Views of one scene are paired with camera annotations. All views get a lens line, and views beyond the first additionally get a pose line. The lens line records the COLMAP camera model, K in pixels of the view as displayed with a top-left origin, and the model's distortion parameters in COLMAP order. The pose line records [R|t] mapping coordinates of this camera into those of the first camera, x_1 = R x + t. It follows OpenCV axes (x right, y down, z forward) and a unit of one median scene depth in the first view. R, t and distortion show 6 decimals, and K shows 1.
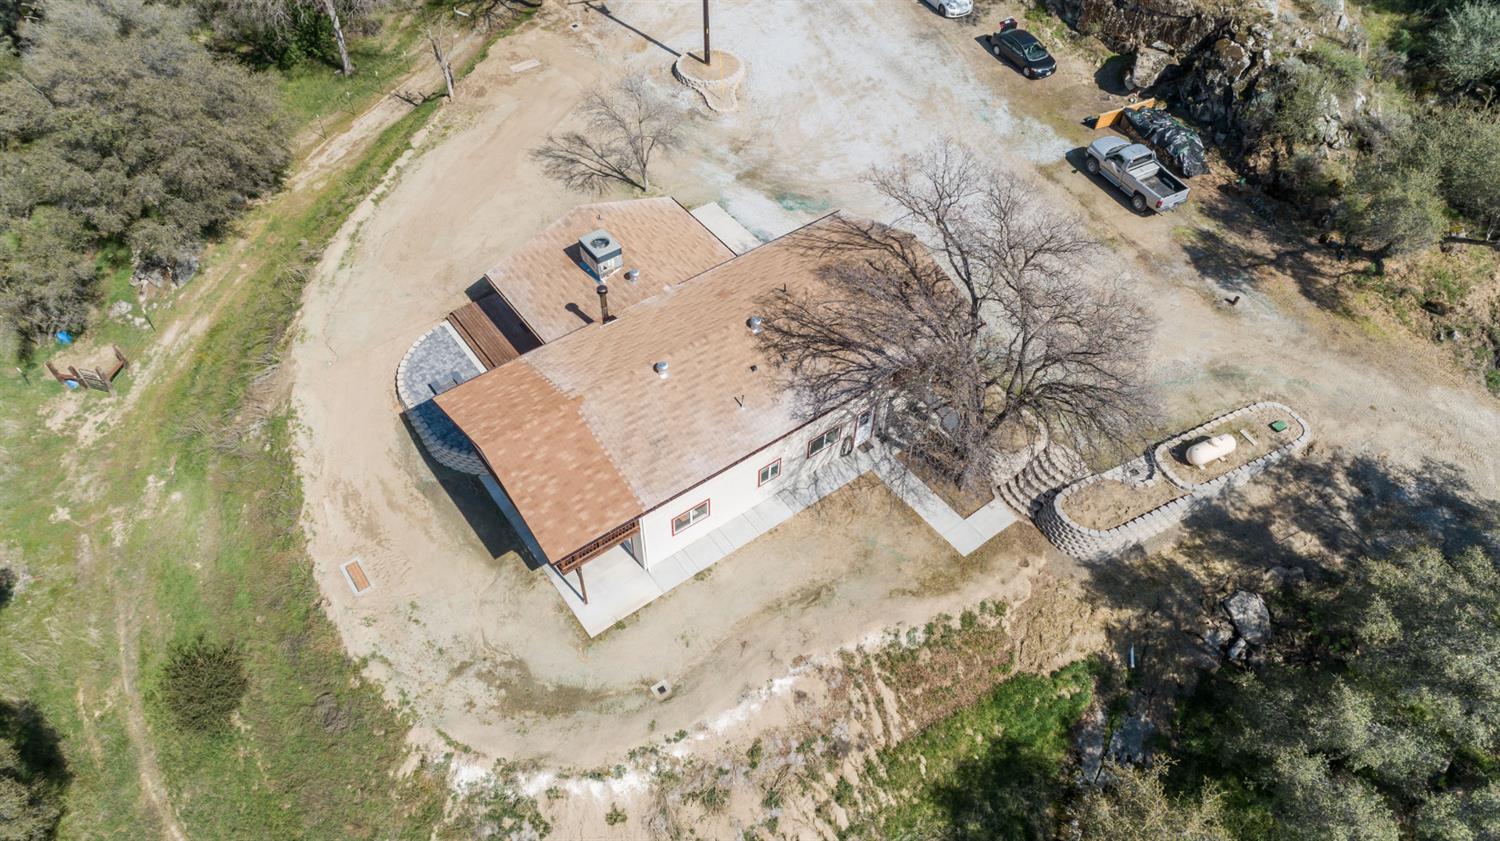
lens RADIAL K [[1008.9, 0, 746.7], [0, 1008.9, 425.8], [0, 0, 1]] dist [-0.001645, 0.006076]
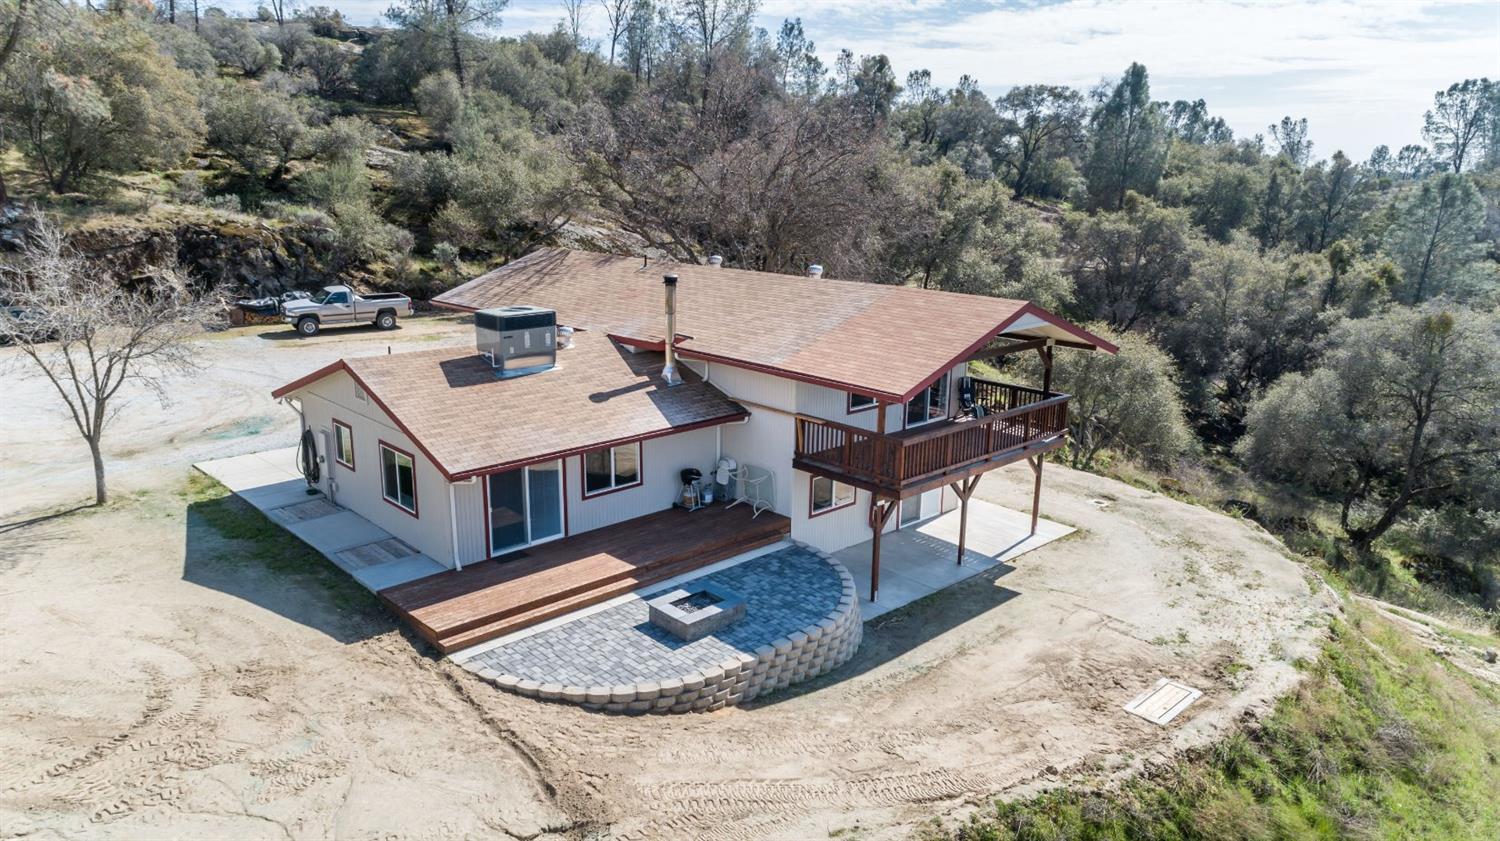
lens RADIAL K [[1008.9, 0, 746.7], [0, 1008.9, 425.8], [0, 0, 1]] dist [-0.001645, 0.006076]
pose [[-0.124025, -0.262256, 0.956995, -0.758741], [0.737639, 0.620719, 0.265699, -0.204799], [-0.663706, 0.738871, 0.116465, 0.933007]]
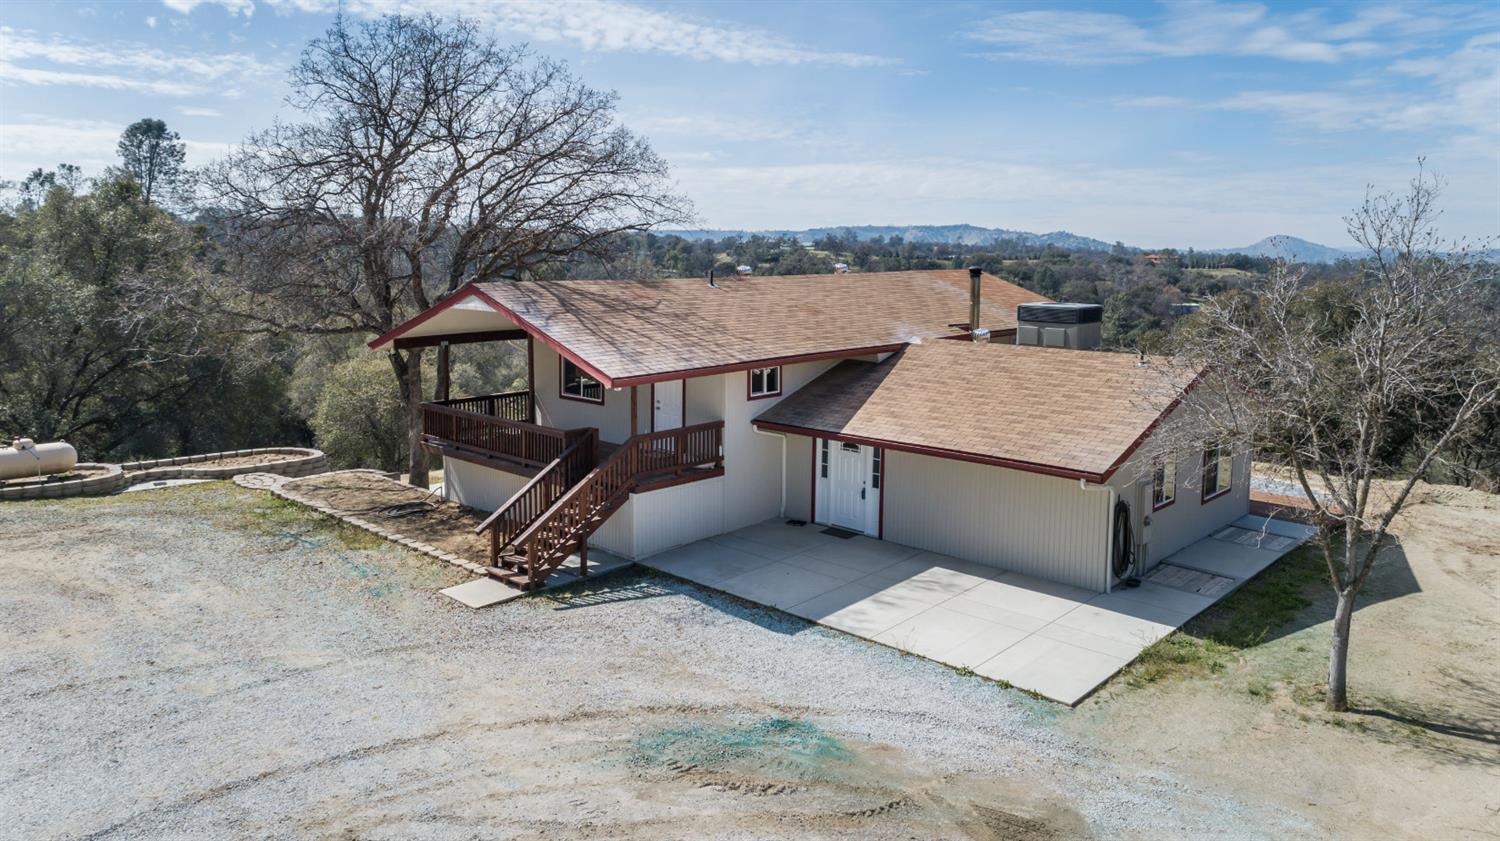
lens RADIAL K [[1023.2, 0, 757.3], [0, 1023.2, 354.1], [0, 0, 1]] dist [-0.000439, 0.001784]
pose [[-0.982035, 0.001231, -0.188693, 0.127239], [-0.154423, 0.569440, 0.807398, -0.616836], [0.108443, 0.822032, -0.559020, 1.376352]]
